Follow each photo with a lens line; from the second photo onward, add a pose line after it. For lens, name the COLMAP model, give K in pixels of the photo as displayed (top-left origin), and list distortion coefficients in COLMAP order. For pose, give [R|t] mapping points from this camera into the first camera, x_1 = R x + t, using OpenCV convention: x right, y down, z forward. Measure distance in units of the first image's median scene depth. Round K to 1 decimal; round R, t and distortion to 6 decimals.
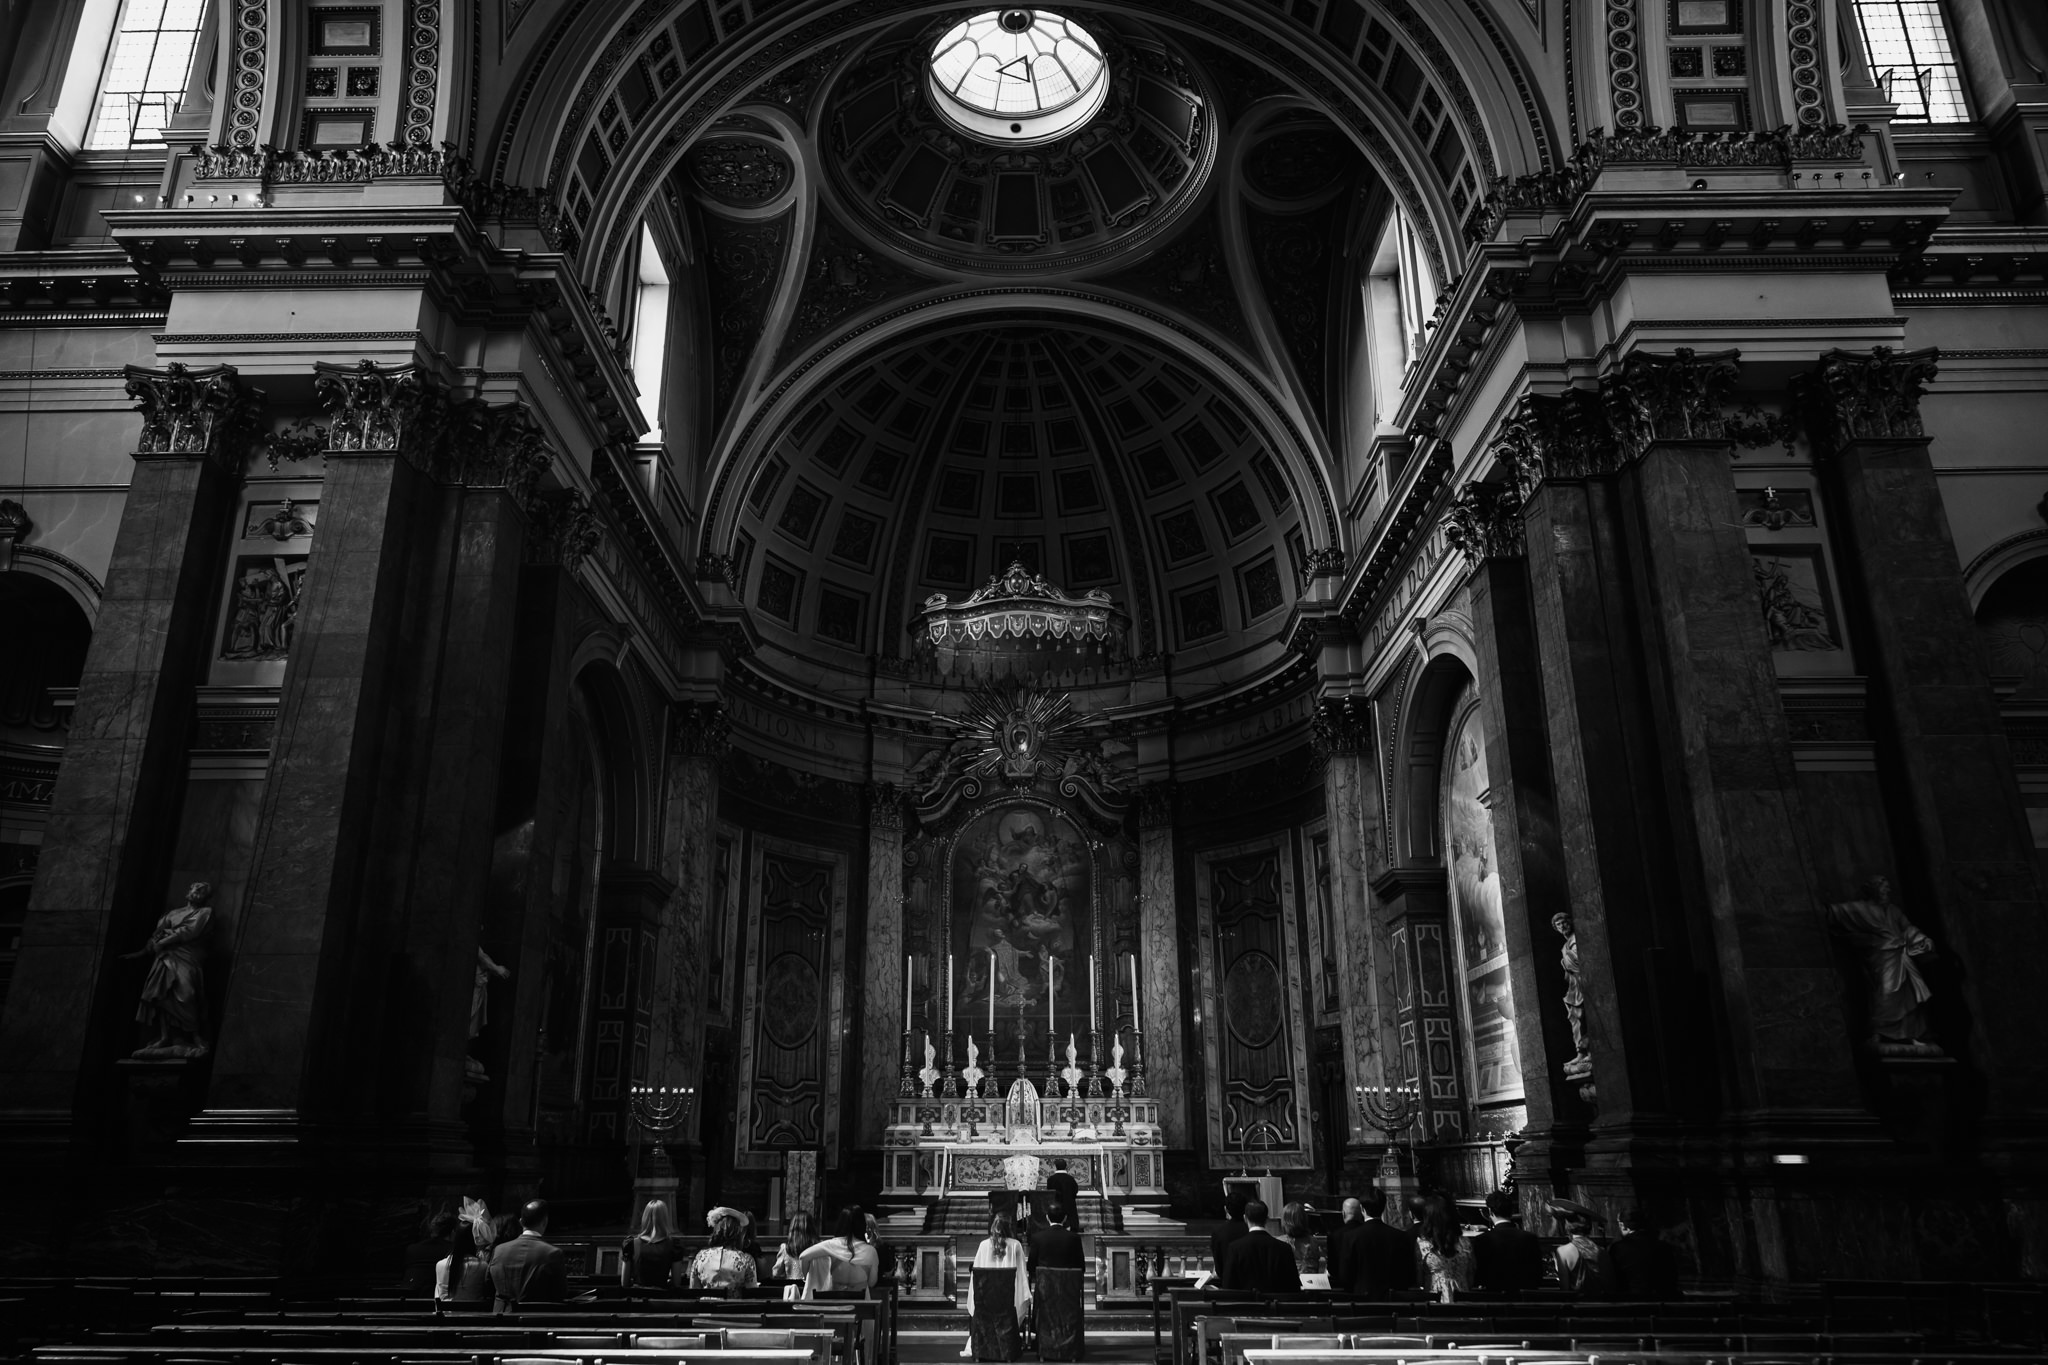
lens RADIAL K [[1512.7, 0, 984.7], [0, 1512.7, 650.4], [0, 0, 1]] dist [-0.000383, -0.000090]
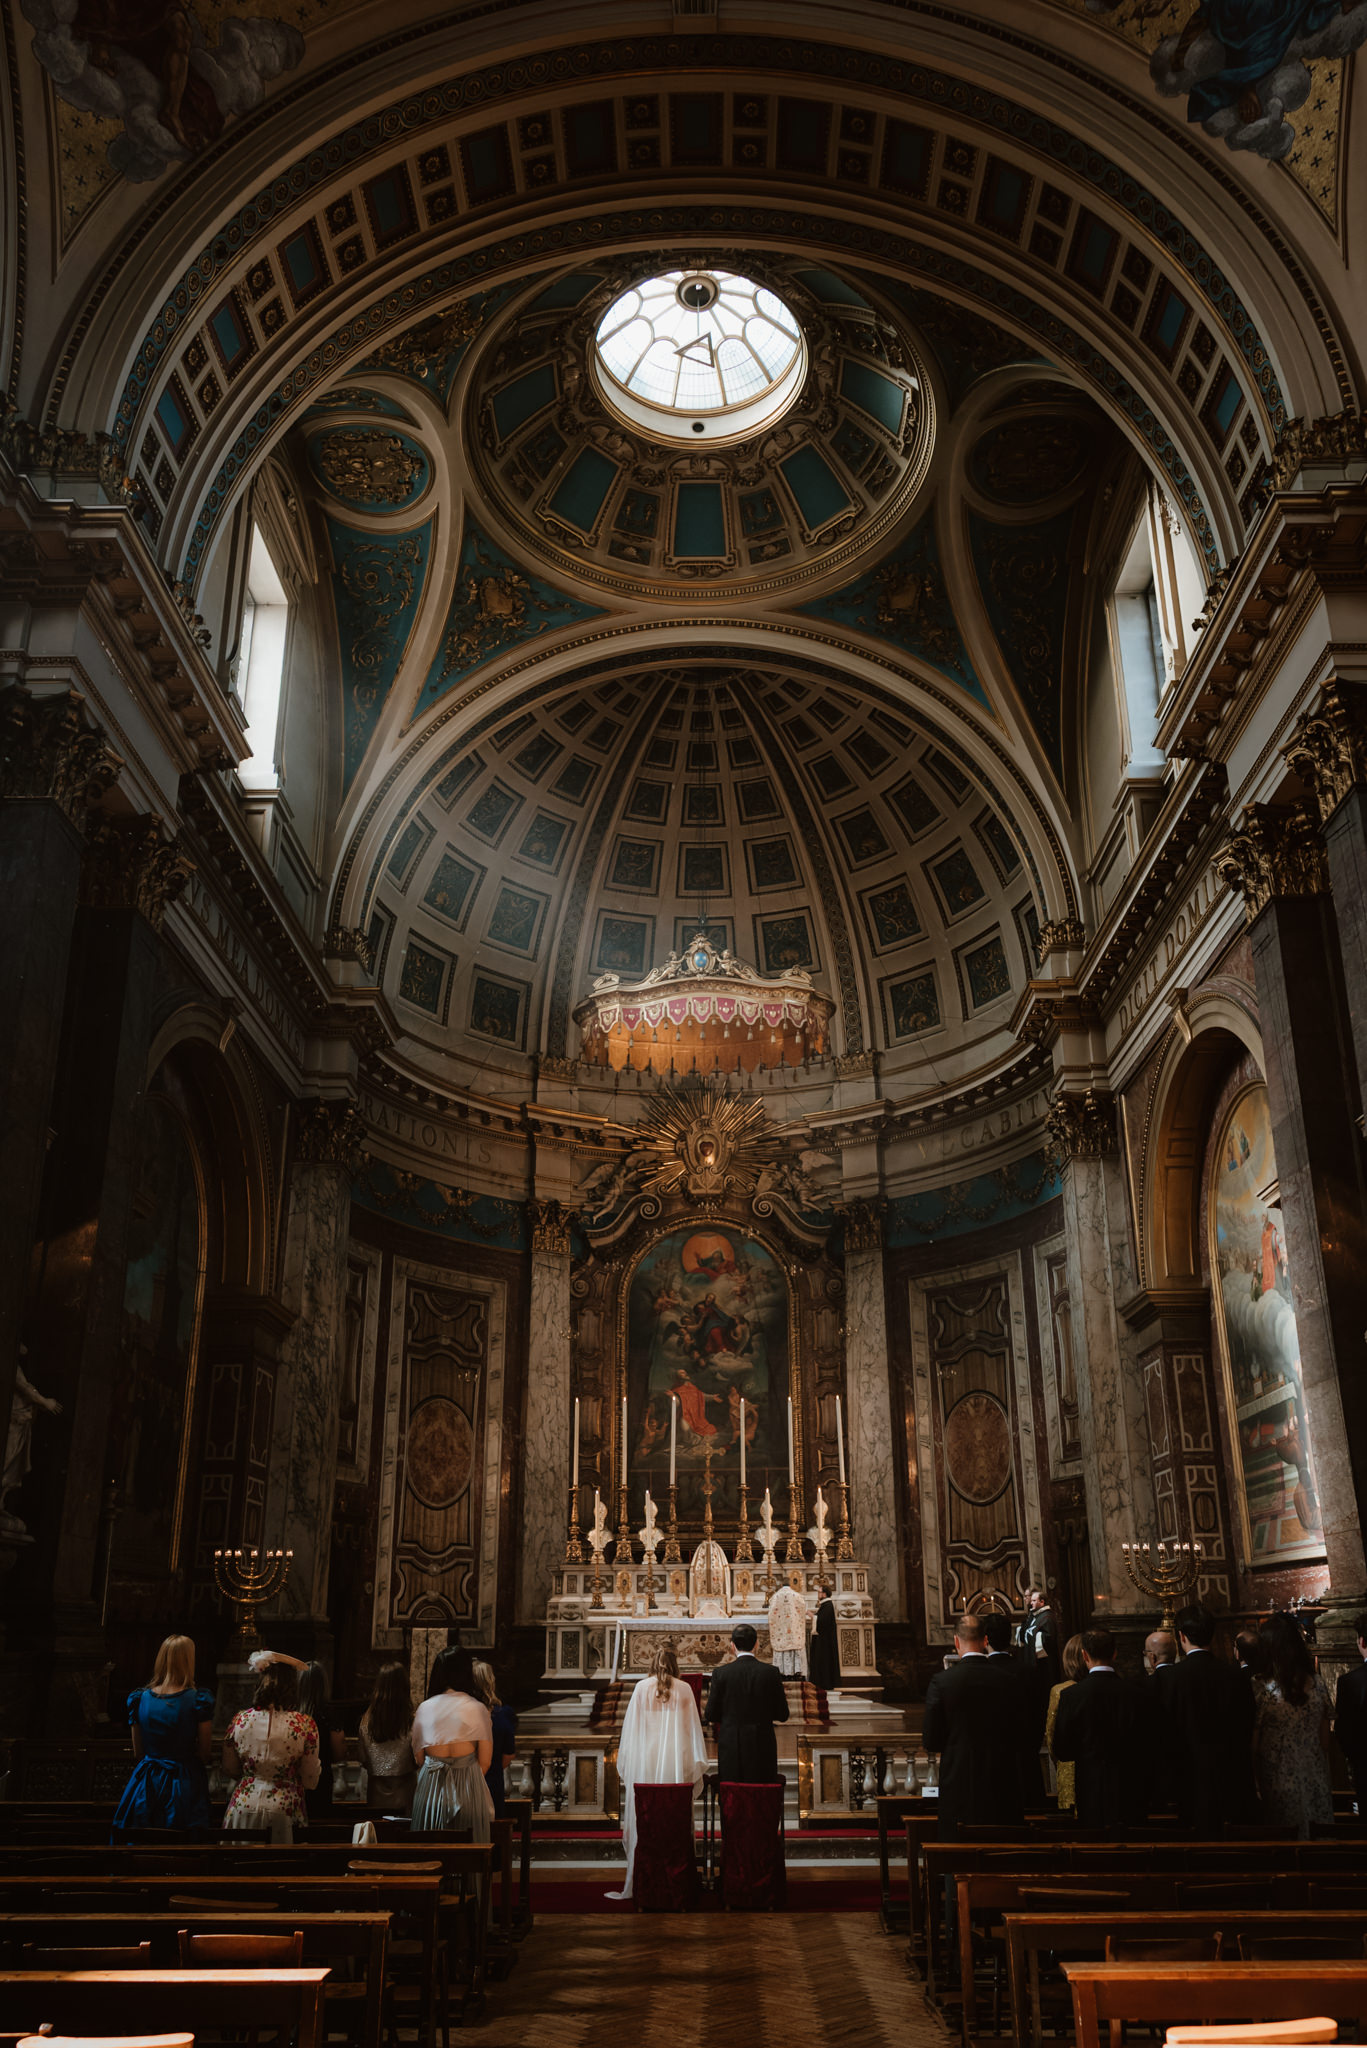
lens RADIAL K [[1512.7, 0, 694.2], [0, 1512.7, 1134.9], [0, 0, 1]] dist [-0.000383, -0.000090]
pose [[0.999941, -0.003460, 0.010345, 0.008583], [0.003396, 0.999975, 0.006270, 0.049987], [-0.010366, -0.006234, 0.999927, 0.152433]]
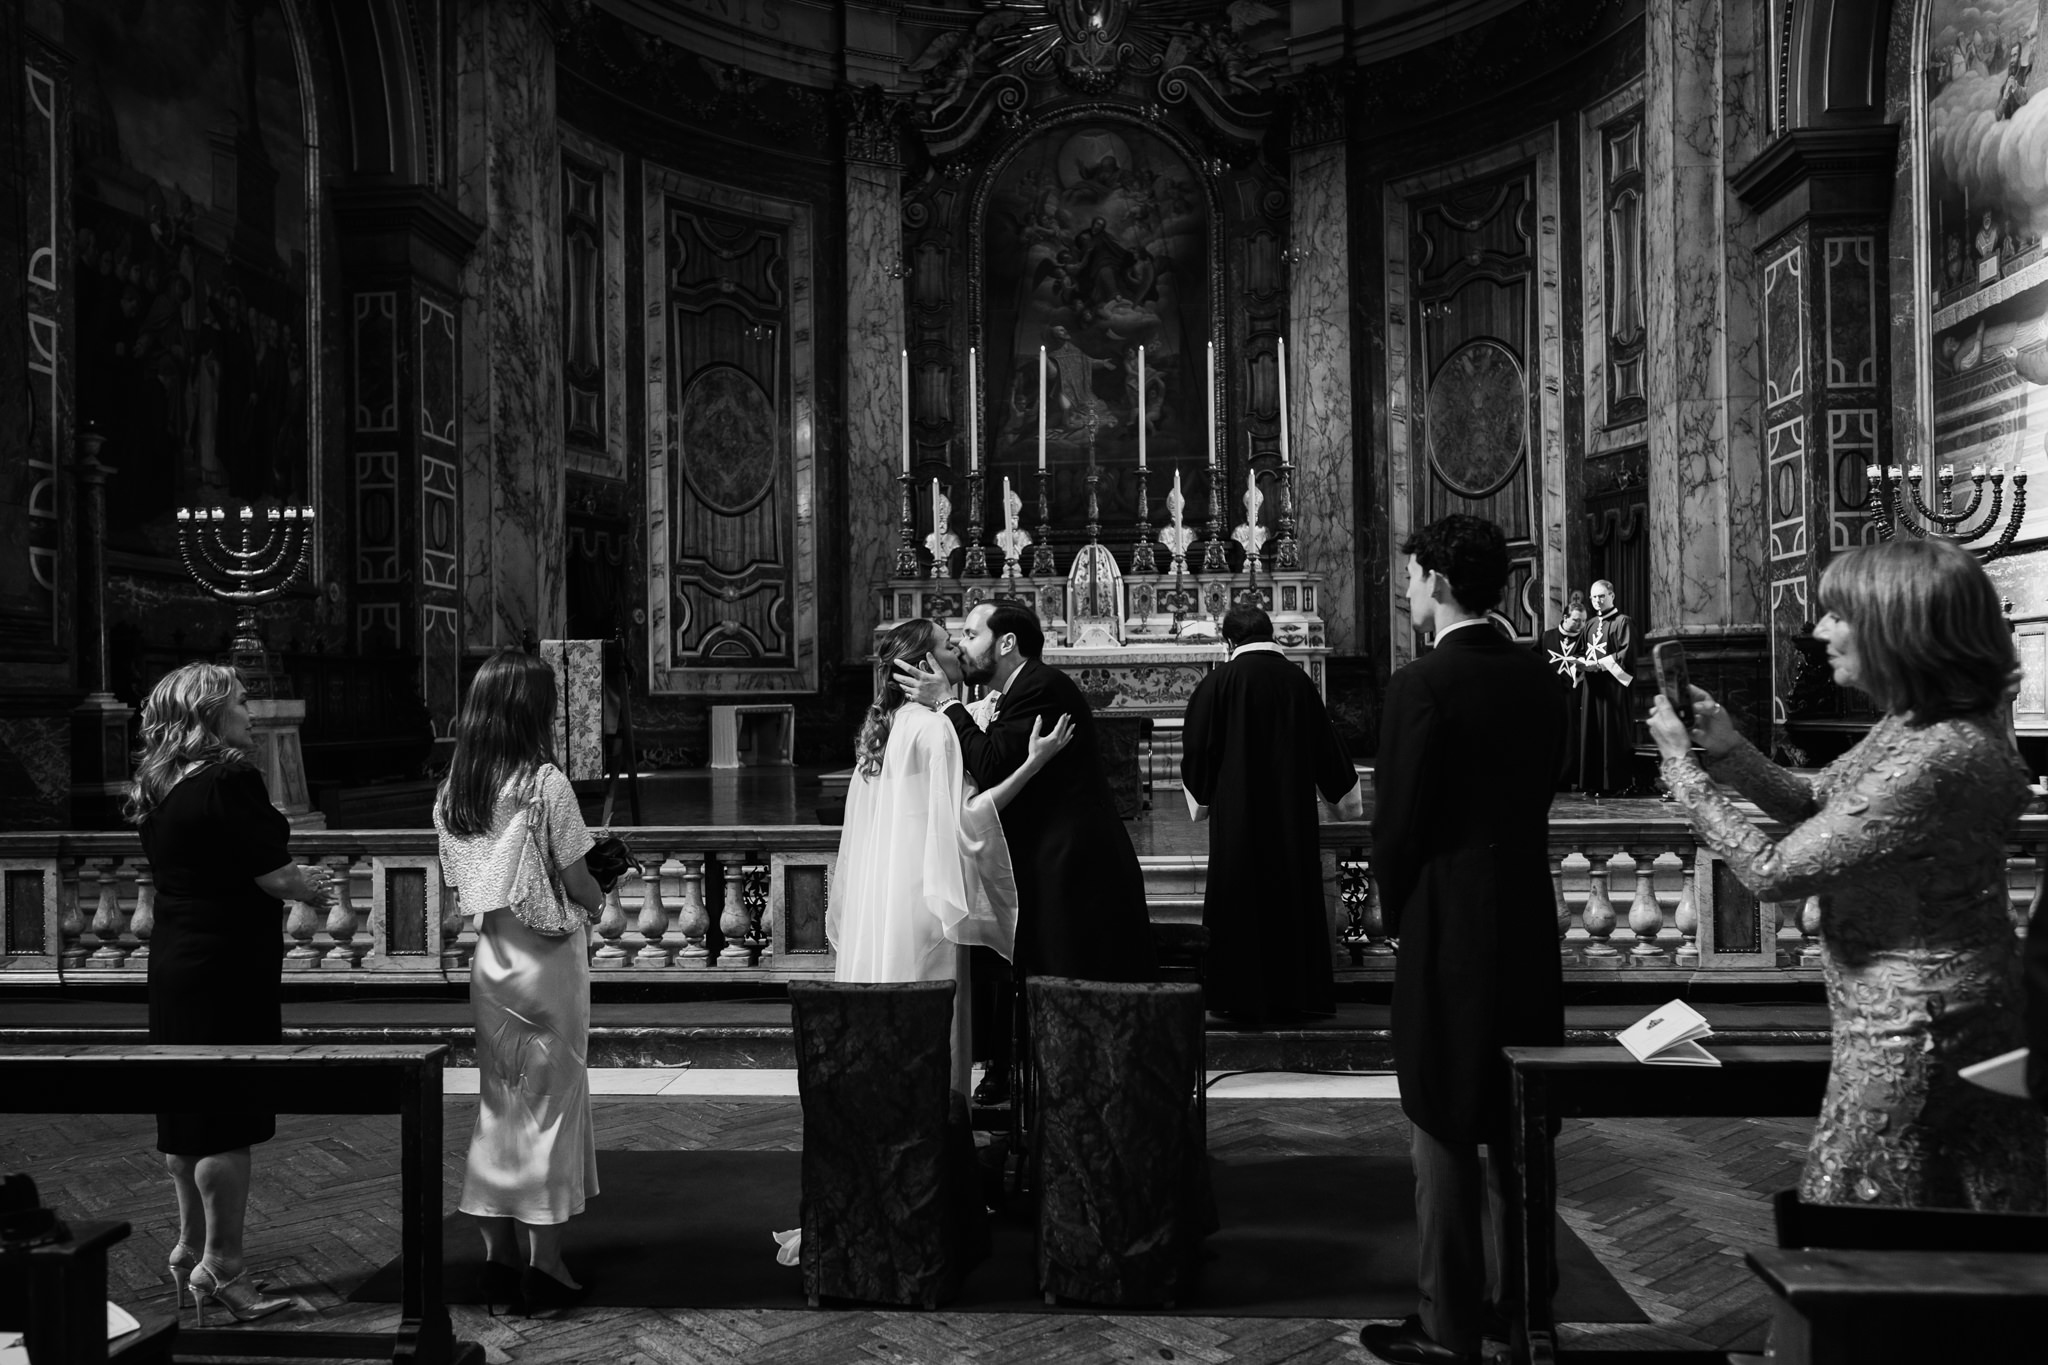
lens RADIAL K [[1512.7, 0, 1023.7], [0, 1512.7, 673.2], [0, 0, 1]] dist [-0.000383, -0.000090]
pose [[0.998768, -0.014848, -0.047348, 0.024580], [0.028596, 0.952035, 0.304651, 0.146832], [0.040553, -0.305629, 0.951287, 0.408009]]
